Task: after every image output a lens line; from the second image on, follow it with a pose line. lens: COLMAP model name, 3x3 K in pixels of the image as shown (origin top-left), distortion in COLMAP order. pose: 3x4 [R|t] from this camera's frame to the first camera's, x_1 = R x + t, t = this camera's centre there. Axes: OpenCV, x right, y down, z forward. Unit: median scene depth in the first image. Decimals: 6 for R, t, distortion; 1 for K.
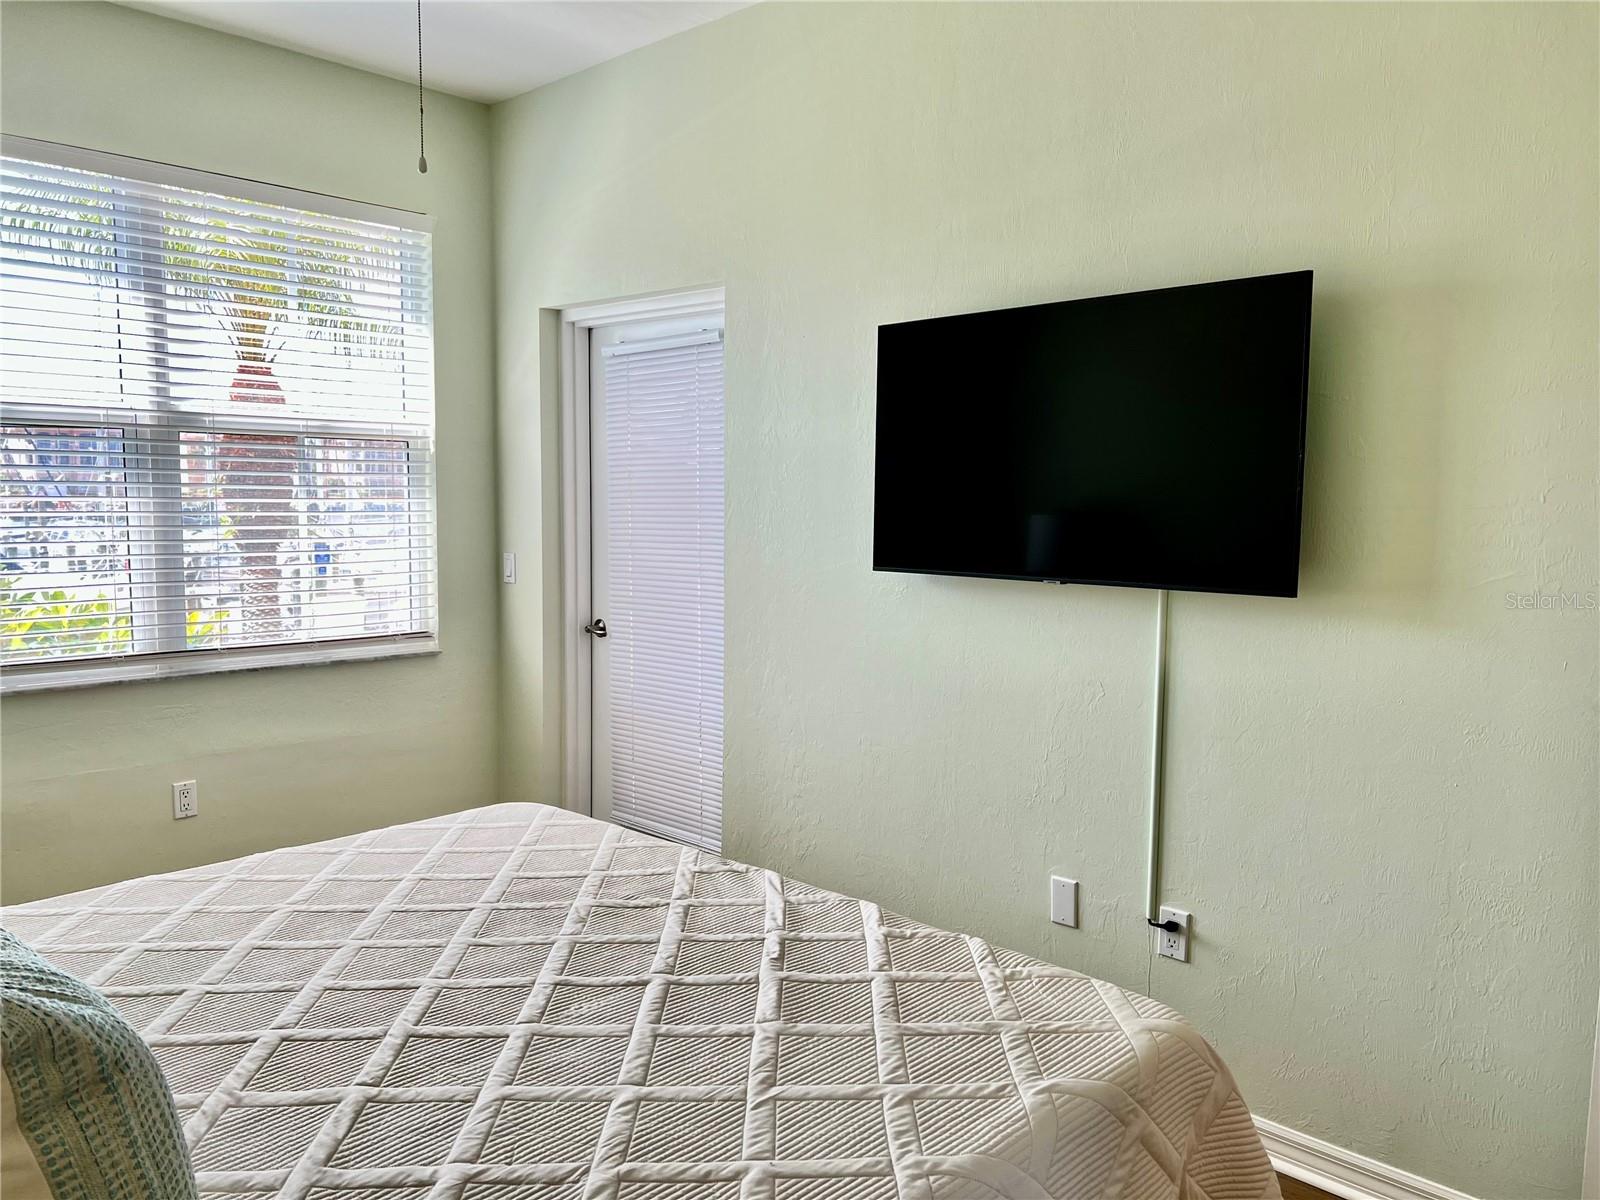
lens RADIAL K [[1206.0, 0, 808.1], [0, 1206.0, 596.4], [0, 0, 1]] dist [0.113163, -0.162160]
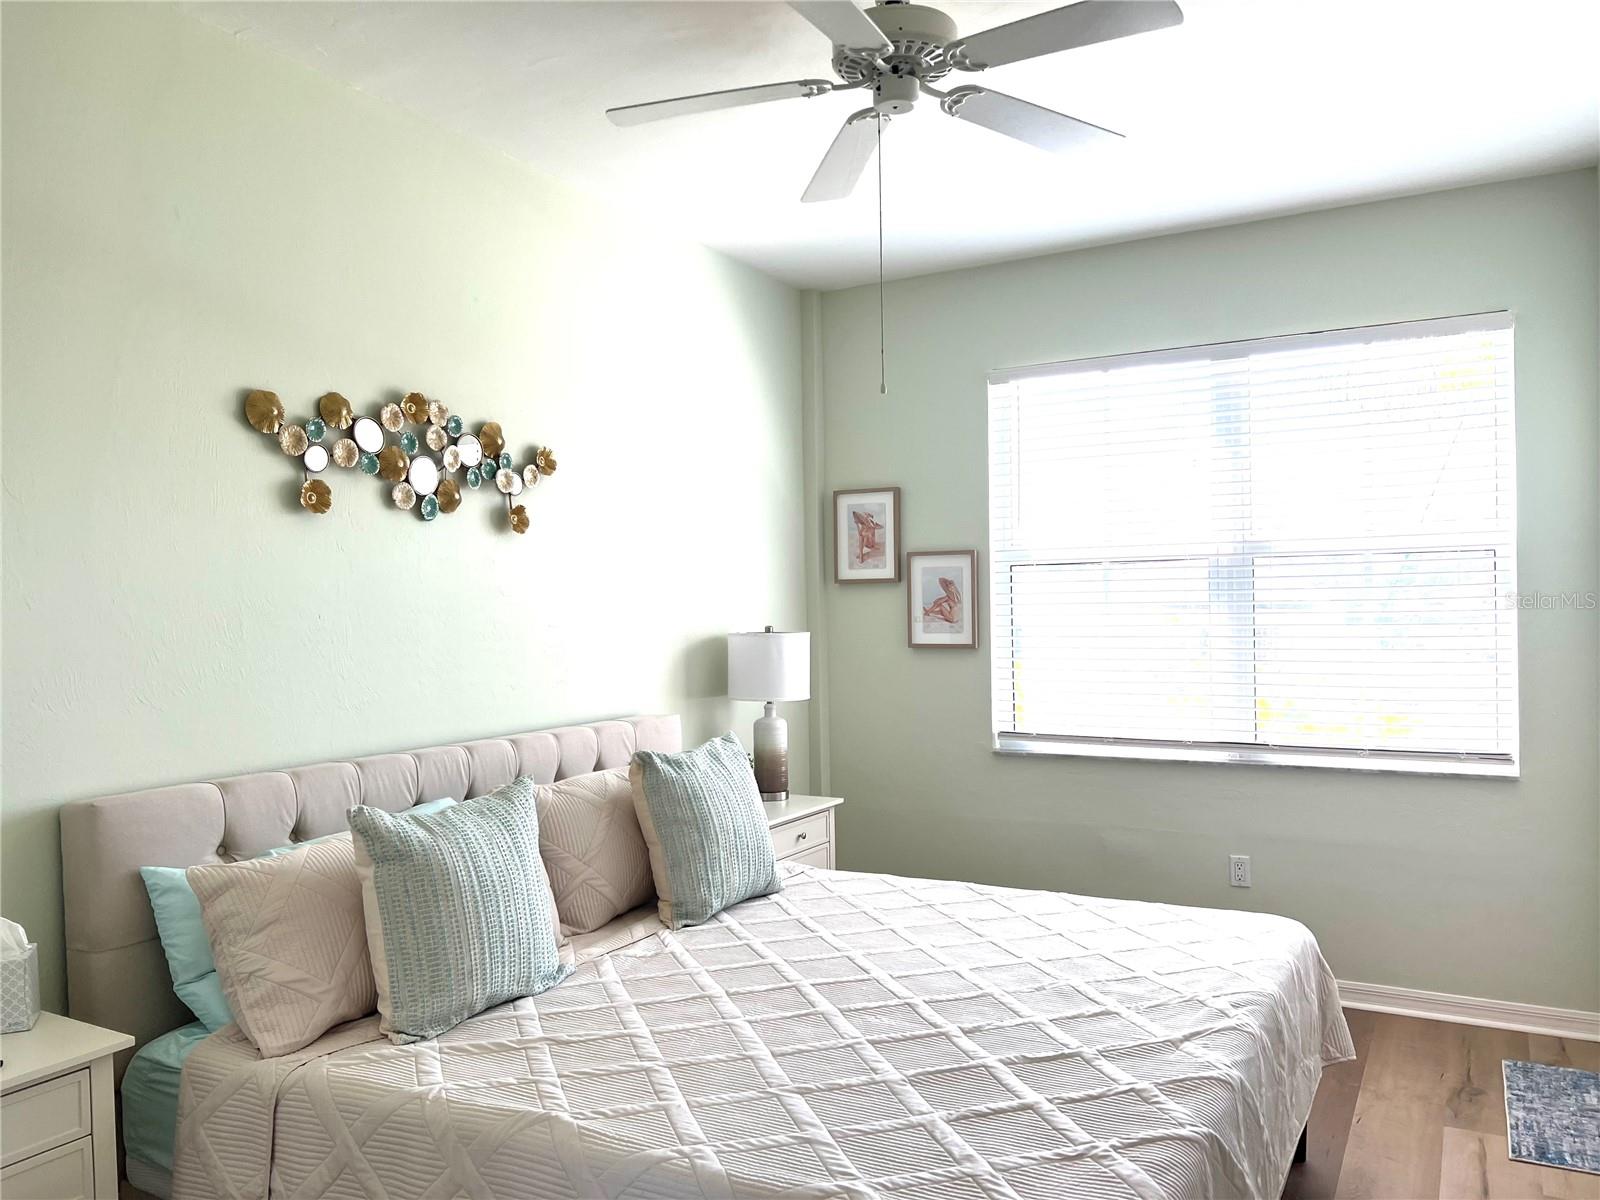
lens RADIAL K [[1206.0, 0, 808.1], [0, 1206.0, 596.4], [0, 0, 1]] dist [0.113163, -0.162160]
pose [[0.256494, -0.025103, -0.966220, 1.029063], [-0.059499, 0.997357, -0.041707, -0.044823], [0.964713, 0.068187, 0.254323, 0.572151]]
